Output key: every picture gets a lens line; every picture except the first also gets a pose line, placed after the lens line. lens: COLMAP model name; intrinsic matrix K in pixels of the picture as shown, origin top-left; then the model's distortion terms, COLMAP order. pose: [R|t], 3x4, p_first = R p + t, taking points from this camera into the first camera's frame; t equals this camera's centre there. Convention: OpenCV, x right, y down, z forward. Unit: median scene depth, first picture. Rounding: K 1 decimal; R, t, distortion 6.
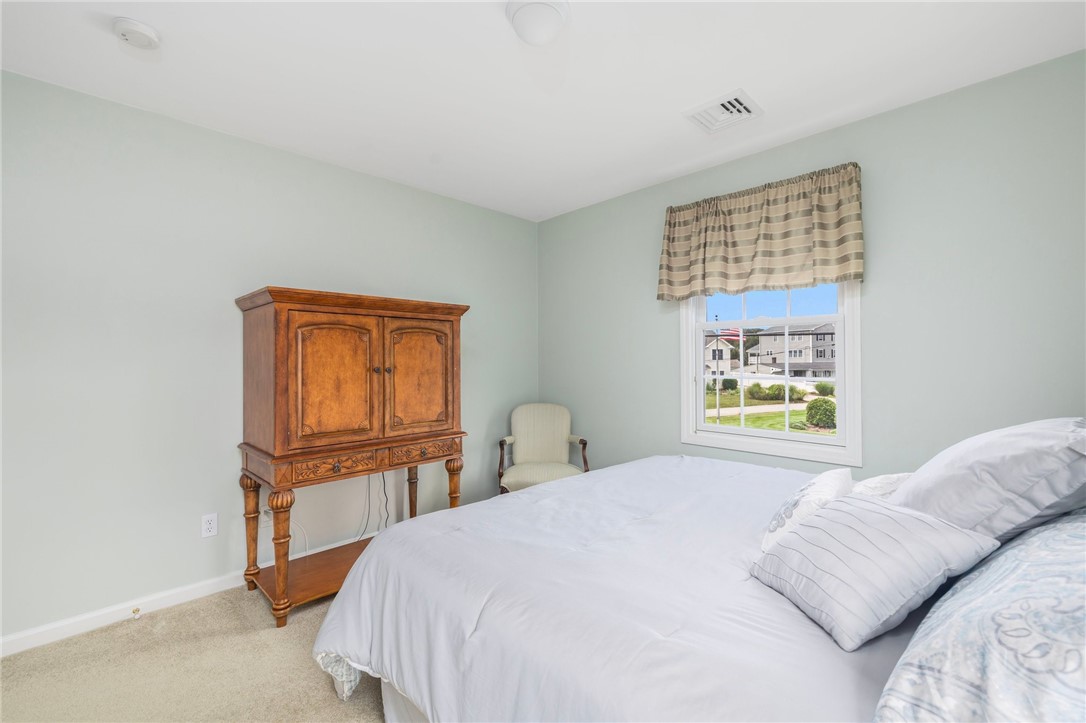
lens RADIAL K [[461.0, 0, 541.2], [0, 461.0, 364.5], [0, 0, 1]] dist [0.001483, -0.000369]
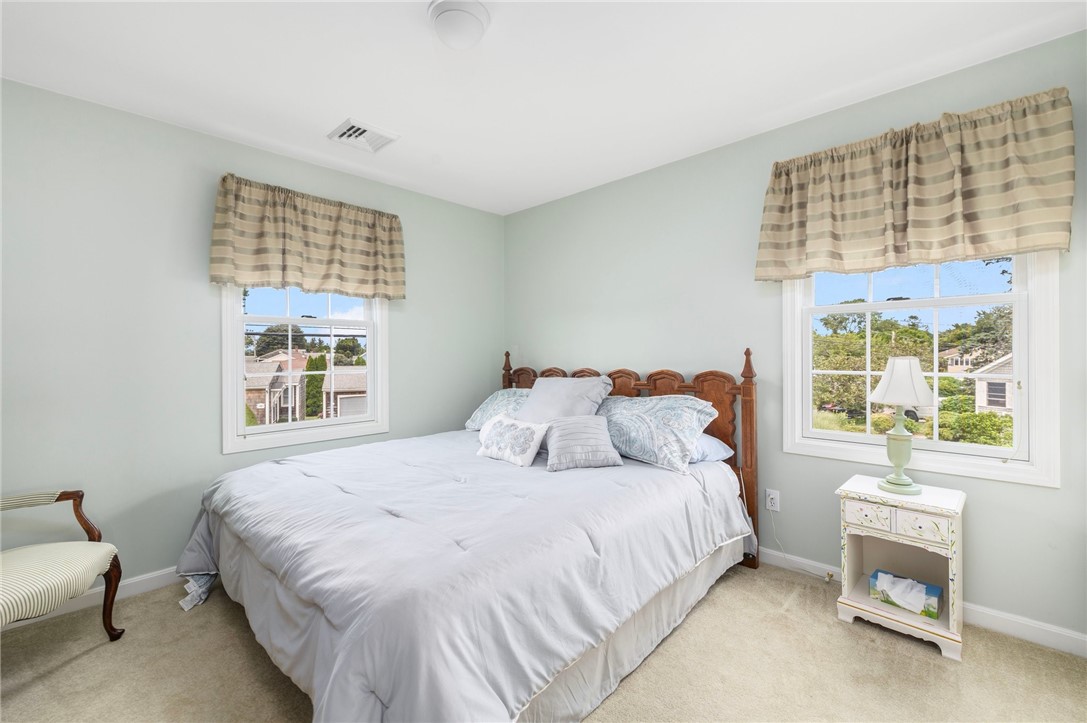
lens RADIAL K [[461.5, 0, 541.5], [0, 461.5, 354.0], [0, 0, 1]] dist [0.001483, -0.000369]
pose [[-0.028990, 0.003954, 0.999572, -0.637725], [0.017150, 0.999847, -0.003457, -0.000285], [-0.999433, 0.017042, -0.029053, 0.509961]]
